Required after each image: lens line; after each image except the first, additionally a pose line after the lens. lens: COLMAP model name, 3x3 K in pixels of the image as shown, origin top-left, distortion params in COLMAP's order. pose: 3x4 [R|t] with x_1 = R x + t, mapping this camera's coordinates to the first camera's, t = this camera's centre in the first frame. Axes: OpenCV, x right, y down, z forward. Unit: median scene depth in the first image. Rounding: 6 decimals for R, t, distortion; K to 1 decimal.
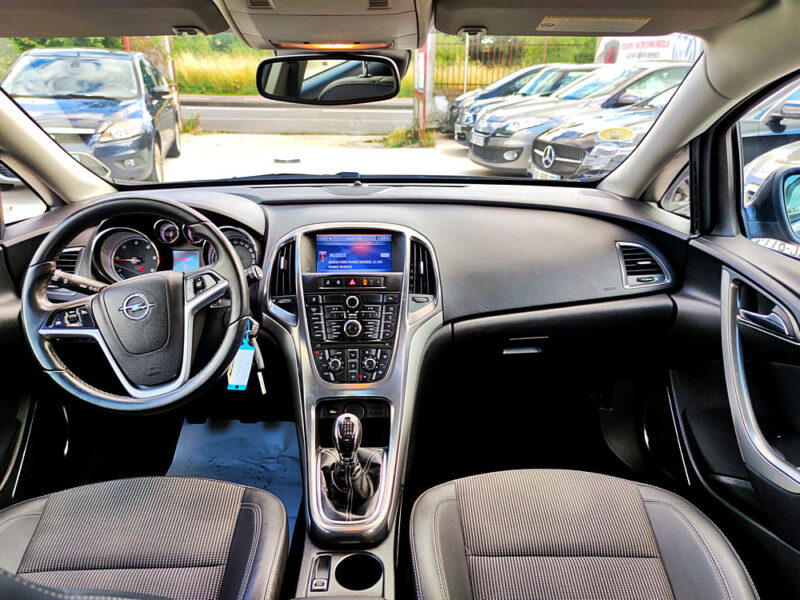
lens RADIAL K [[595.6, 0, 400.0], [0, 595.6, 300.0], [0, 0, 1]] dist [0.031756, 0.000218]
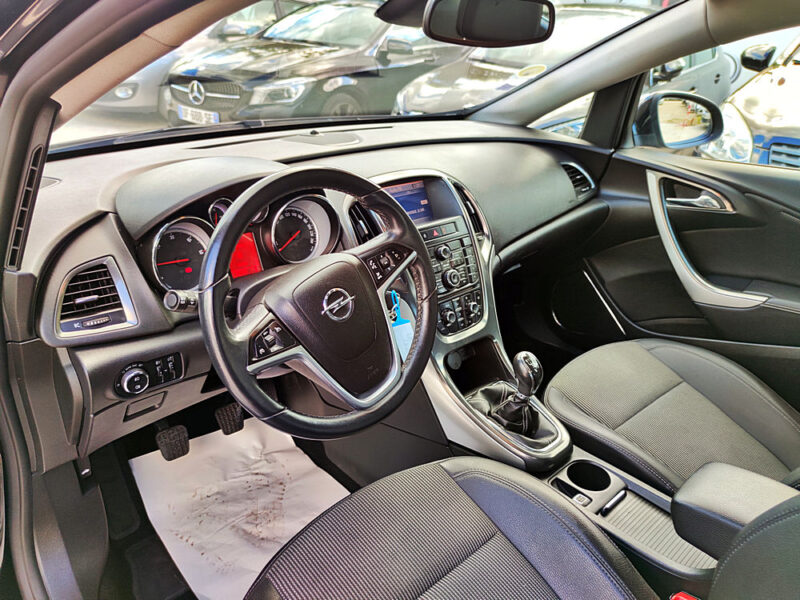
lens RADIAL K [[595.6, 0, 400.0], [0, 595.6, 300.0], [0, 0, 1]] dist [0.031756, 0.000218]
pose [[0.756154, -0.248928, 0.605199, -0.708844], [0.186167, 0.968440, 0.165731, -0.091623], [-0.627354, -0.012650, 0.778632, 0.265472]]
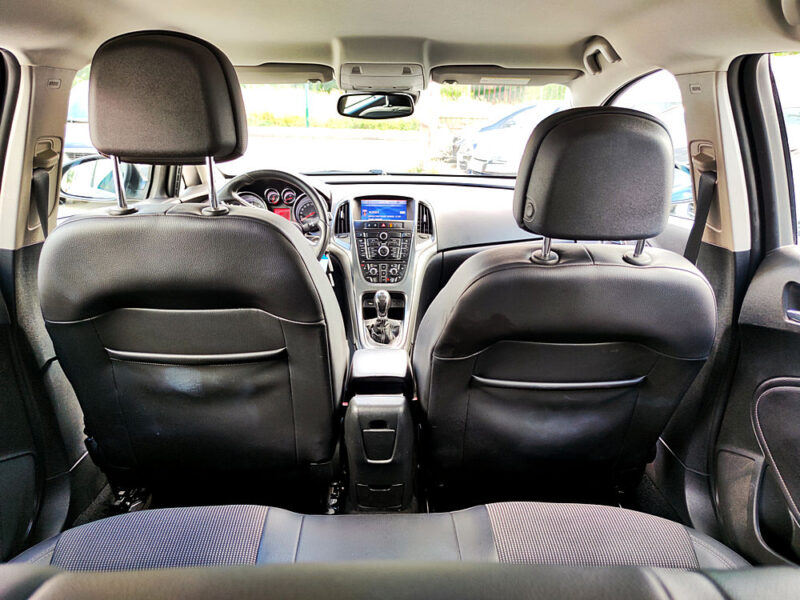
lens RADIAL K [[567.4, 0, 400.0], [0, 567.4, 300.0], [0, 0, 1]] dist [0.034392, 0.000221]
pose [[0.999912, 0.011200, -0.007149, -0.018640], [-0.011442, 0.999332, -0.034716, 0.227839], [0.006756, 0.034795, 0.999372, -0.578165]]
